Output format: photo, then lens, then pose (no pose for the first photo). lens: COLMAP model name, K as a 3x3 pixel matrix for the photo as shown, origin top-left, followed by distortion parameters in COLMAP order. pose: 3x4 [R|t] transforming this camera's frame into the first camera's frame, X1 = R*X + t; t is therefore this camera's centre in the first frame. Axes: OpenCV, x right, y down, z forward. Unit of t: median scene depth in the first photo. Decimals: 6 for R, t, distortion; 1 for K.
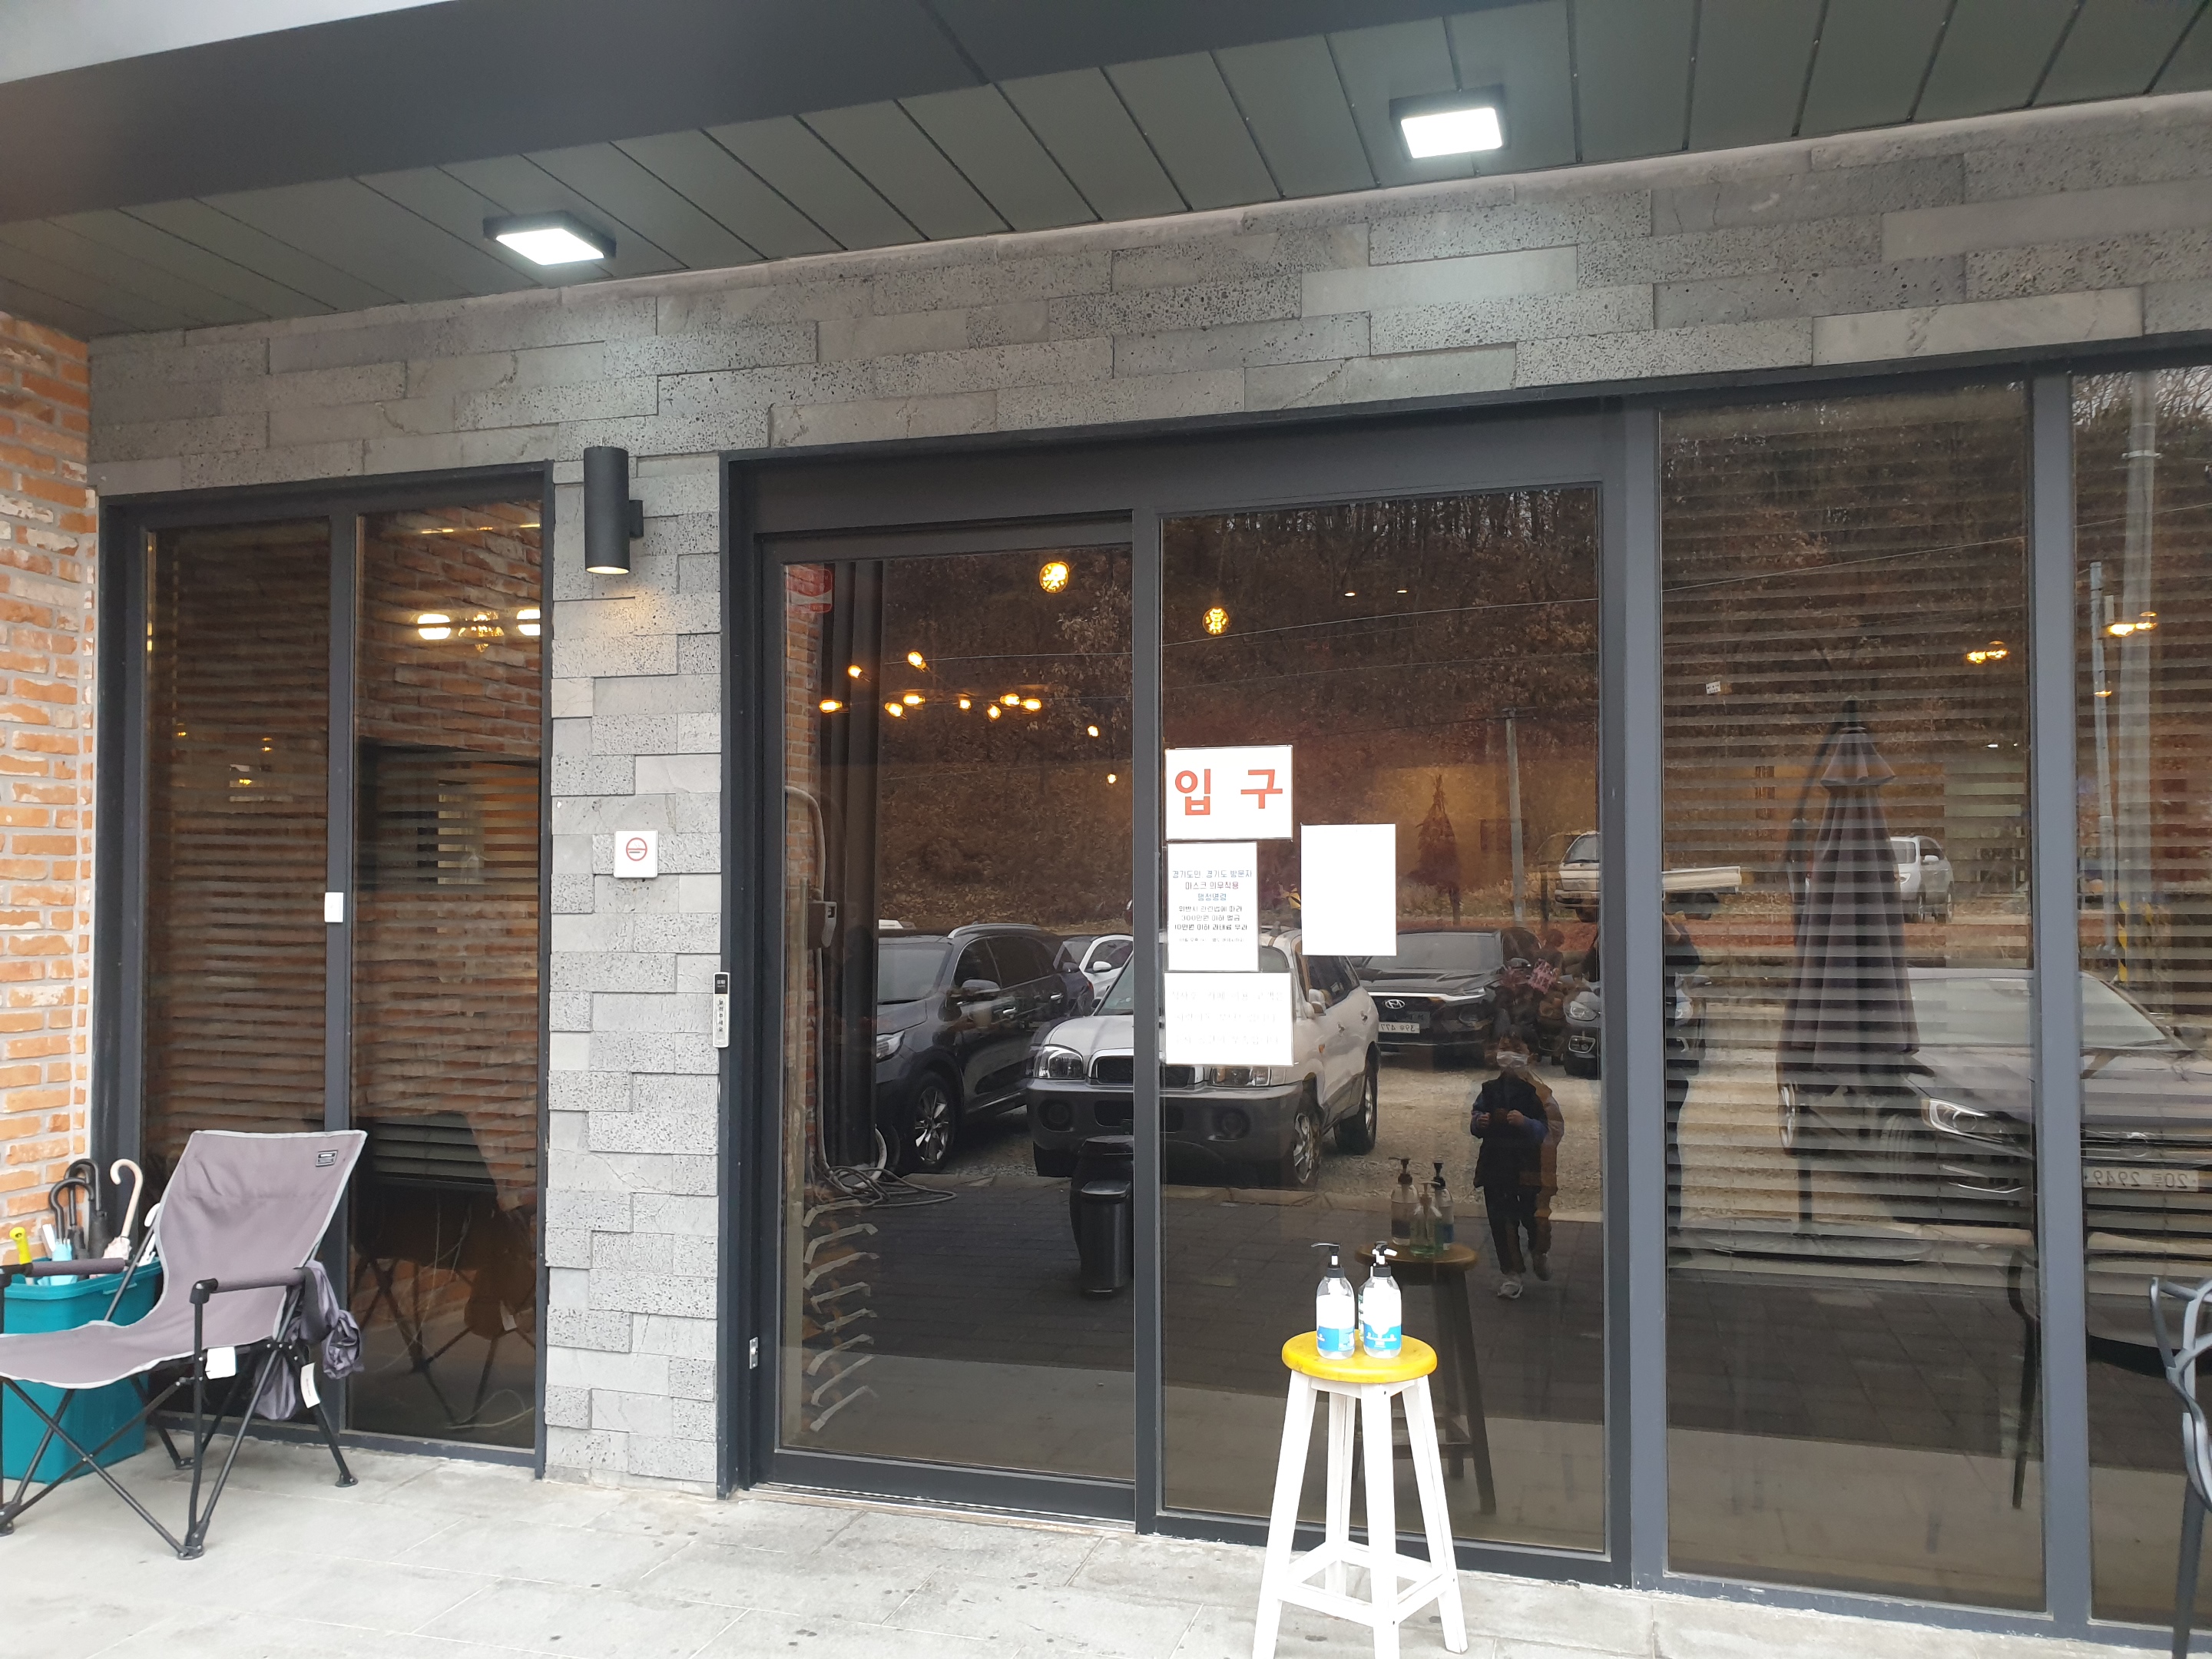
lens RADIAL K [[1793.4, 0, 1101.7], [0, 1793.4, 830.4], [0, 0, 1]] dist [-0.011472, -0.004908]
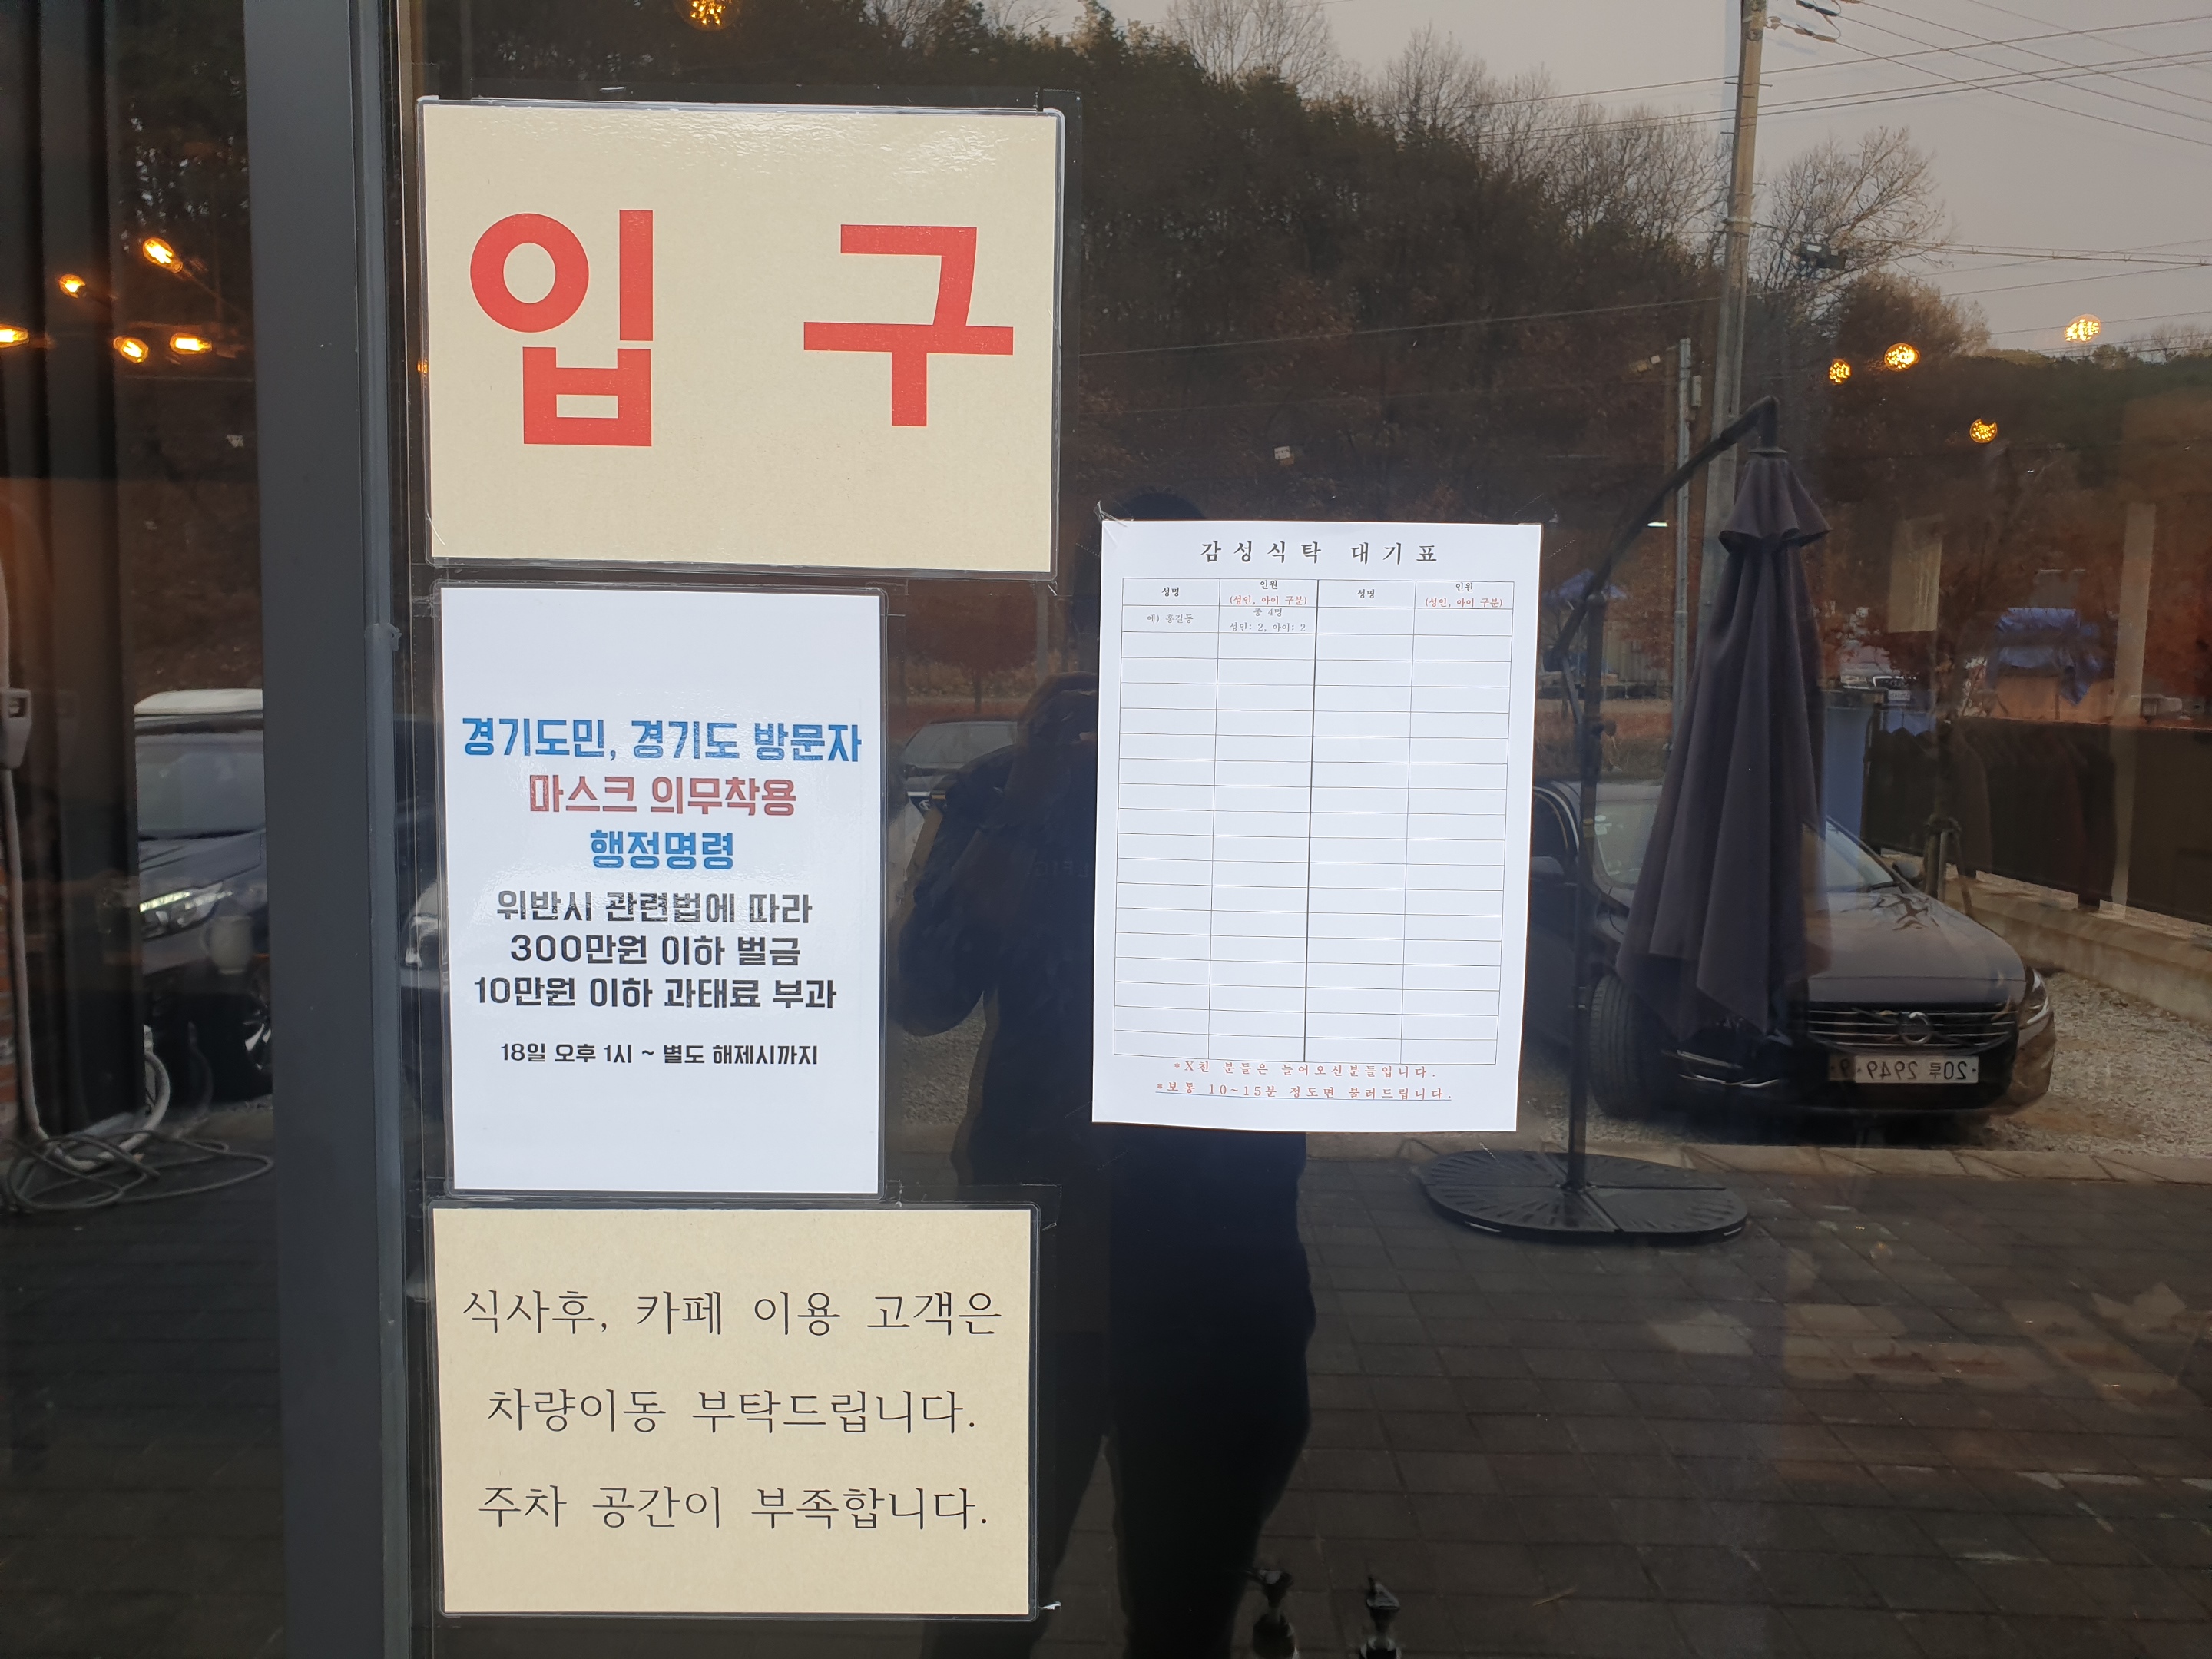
lens RADIAL K [[1793.4, 0, 1104.0], [0, 1793.4, 836.0], [0, 0, 1]] dist [-0.011472, -0.004908]
pose [[0.961326, -0.009480, 0.275252, 0.053683], [-0.027681, 0.991022, 0.130806, 0.007108], [-0.274020, -0.133366, 0.952432, 0.789207]]
